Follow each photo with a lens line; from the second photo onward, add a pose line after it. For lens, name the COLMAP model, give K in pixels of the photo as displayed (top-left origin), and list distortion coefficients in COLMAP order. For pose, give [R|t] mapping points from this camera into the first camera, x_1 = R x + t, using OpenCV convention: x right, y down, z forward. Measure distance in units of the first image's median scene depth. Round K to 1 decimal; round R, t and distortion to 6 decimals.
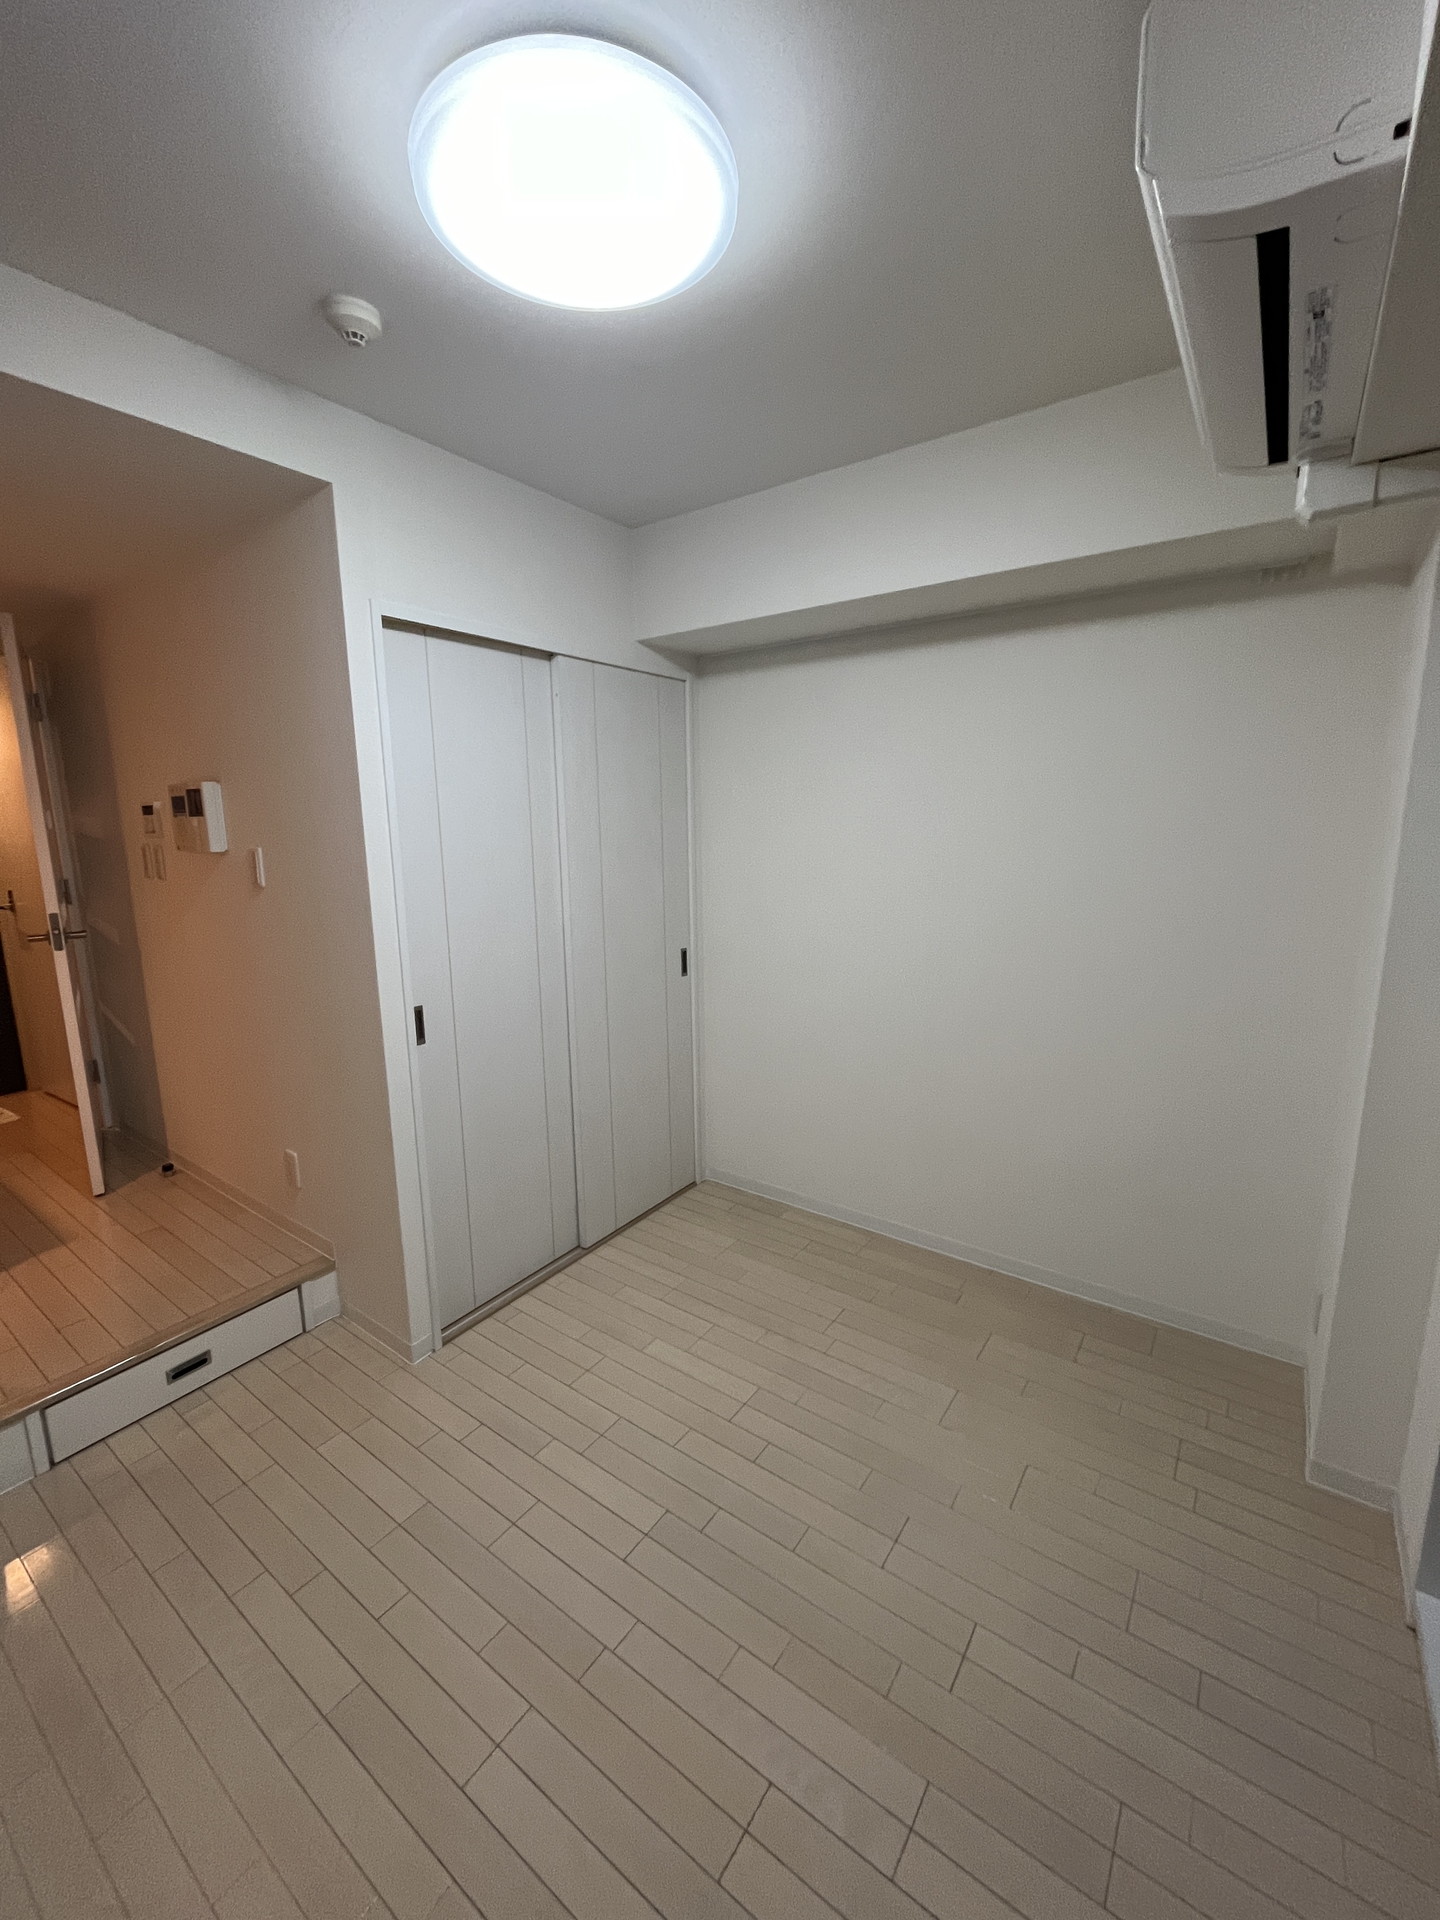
lens RADIAL K [[780.9, 0, 718.0], [0, 780.9, 952.5], [0, 0, 1]] dist [-0.004336, 0.000822]
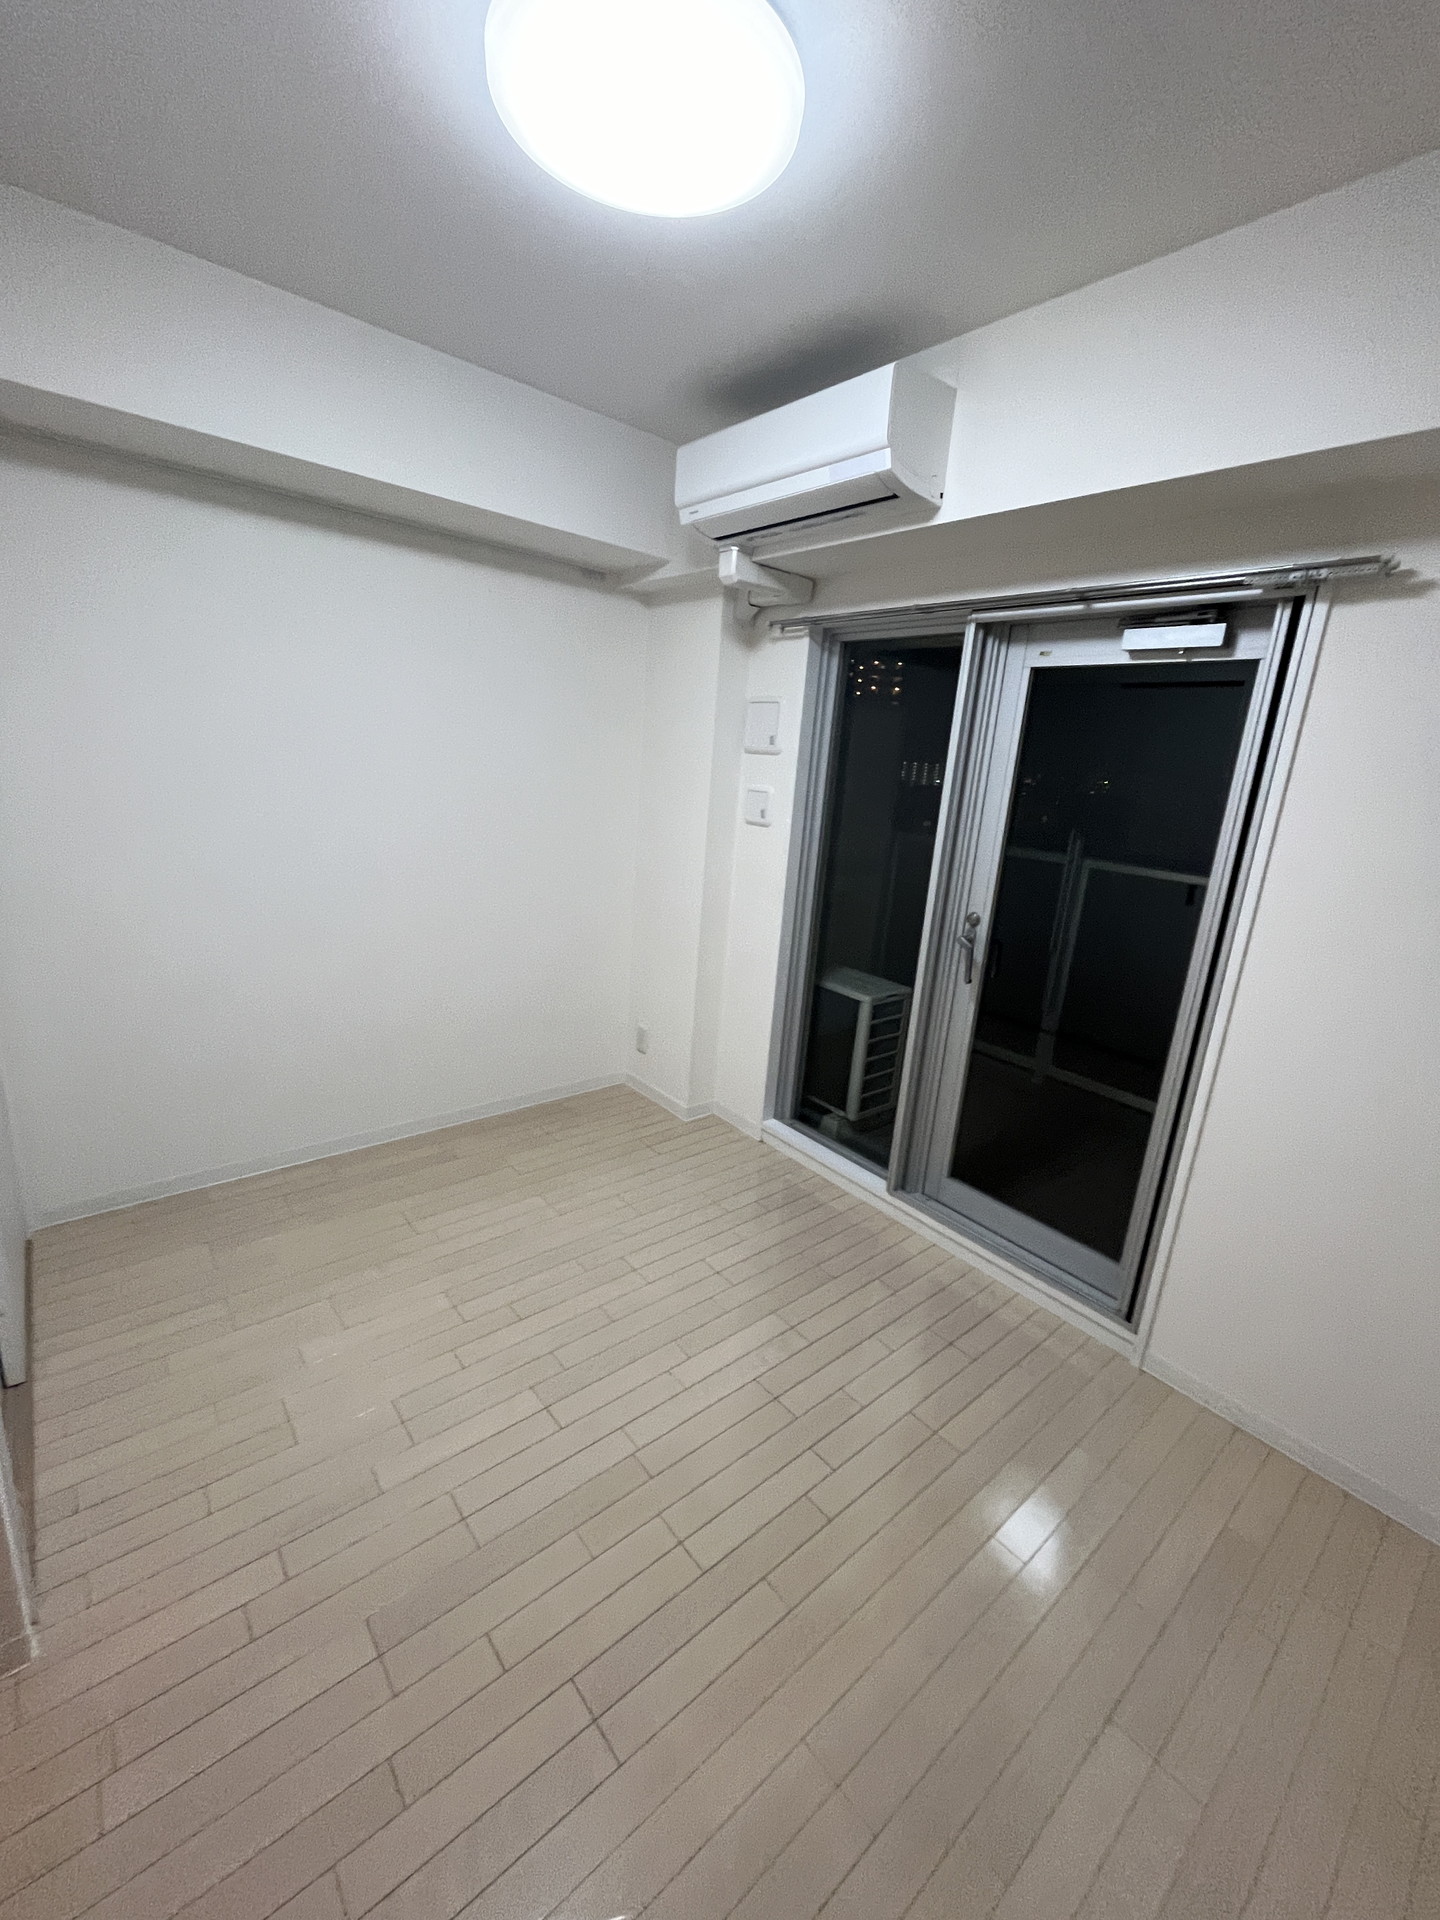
lens RADIAL K [[780.9, 0, 720.2], [0, 780.9, 955.2], [0, 0, 1]] dist [-0.004336, 0.000822]
pose [[0.242054, -0.209655, 0.947341, -0.680538], [0.087705, 0.977106, 0.193833, -0.035142], [-0.966291, 0.036168, 0.254900, 0.350712]]
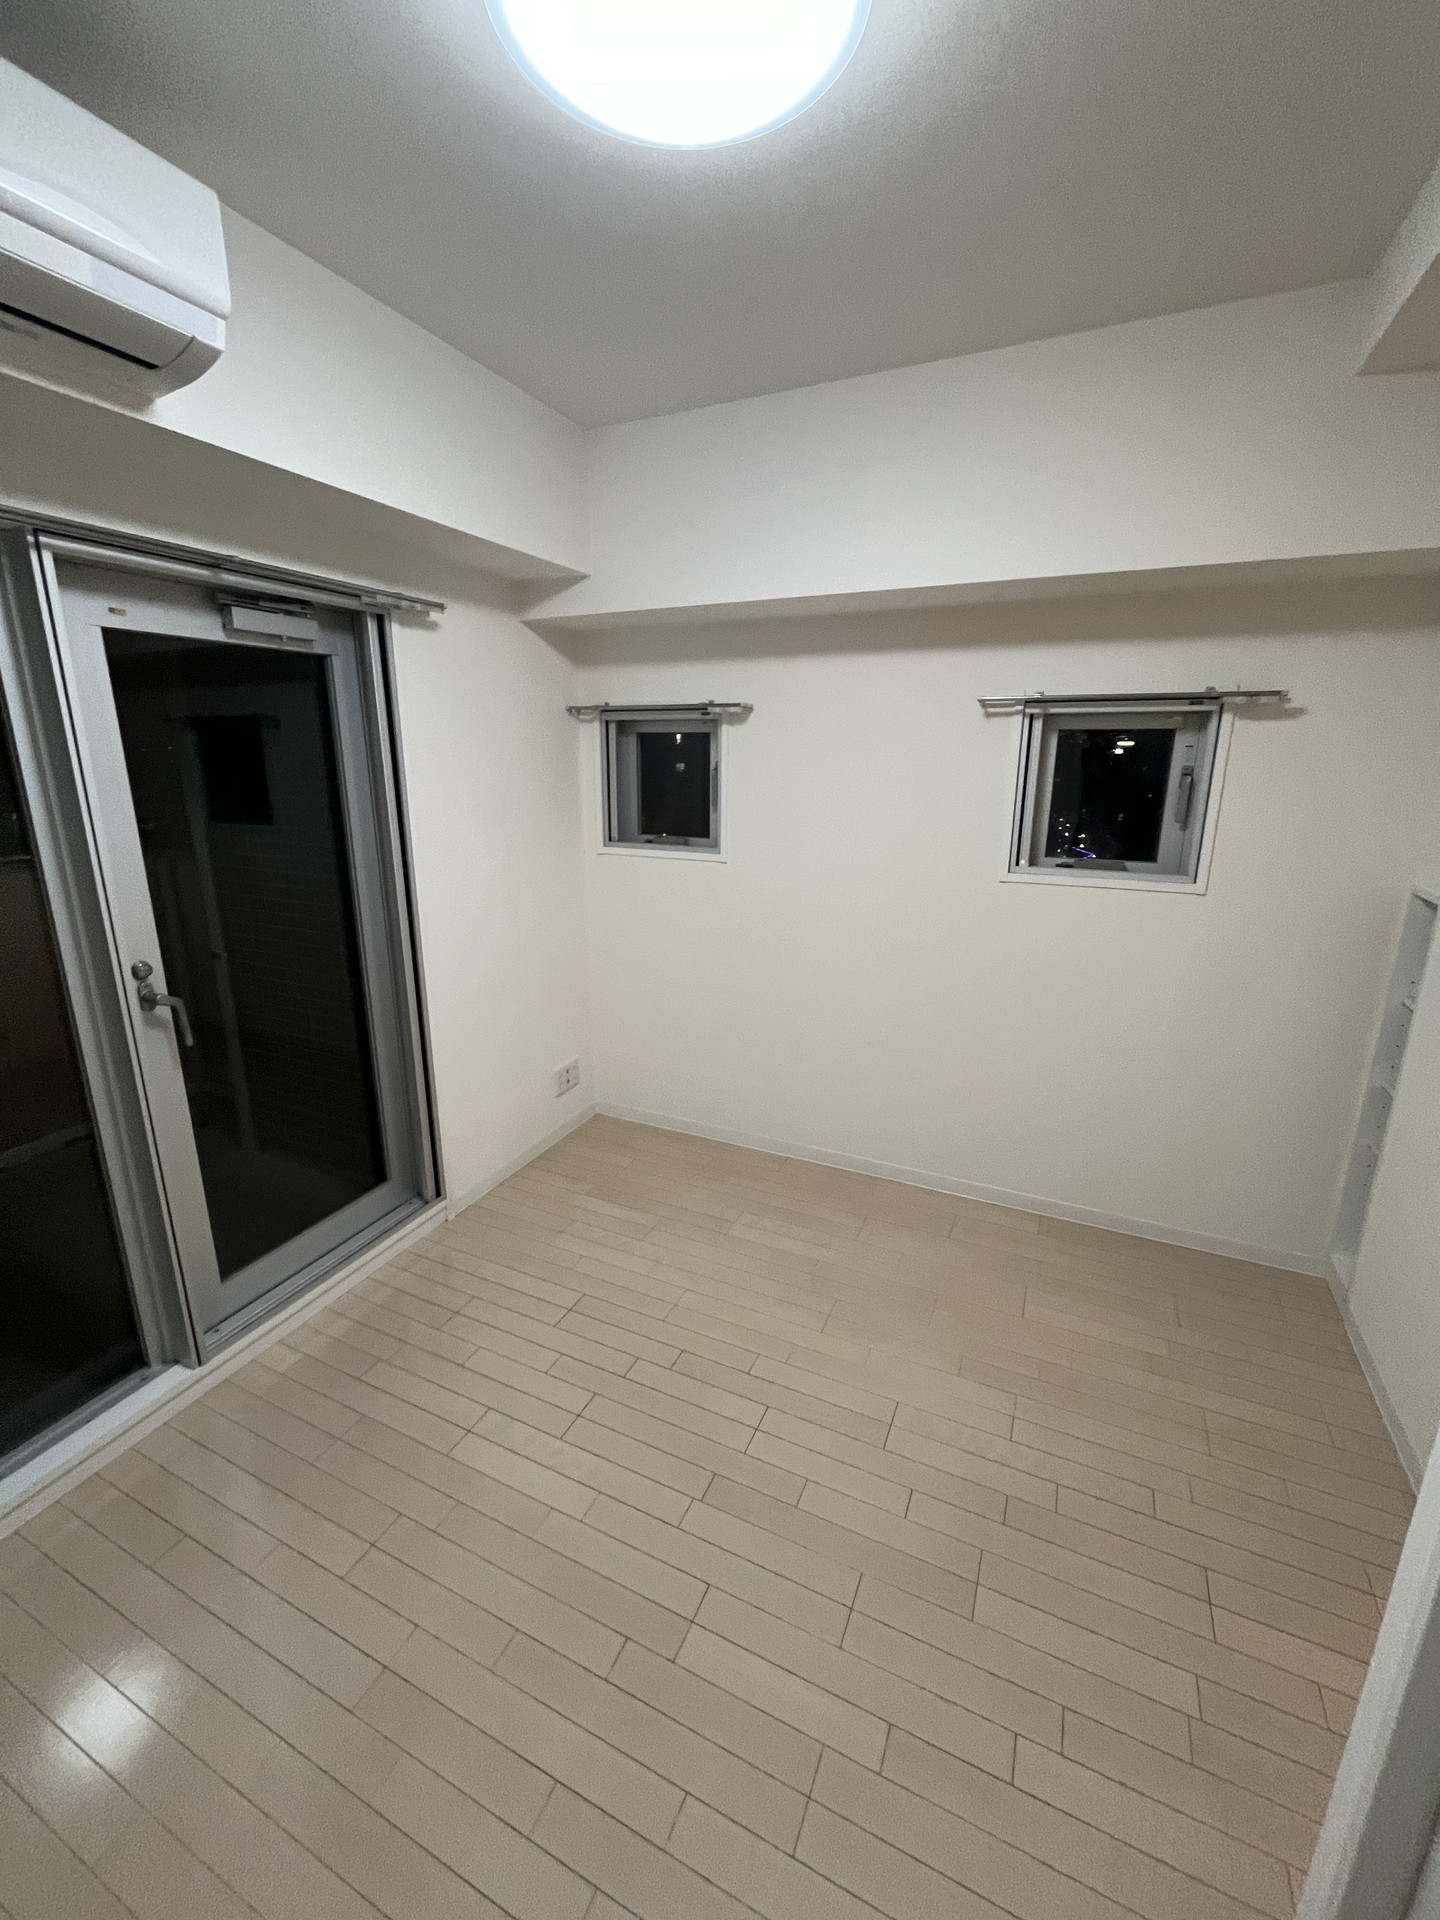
lens RADIAL K [[780.9, 0, 716.6], [0, 780.9, 951.7], [0, 0, 1]] dist [-0.004336, 0.000822]
pose [[-0.984552, 0.054843, -0.166284, -0.016908], [-0.018634, 0.911470, 0.410944, -0.196243], [0.174100, 0.407694, -0.896367, 1.083670]]
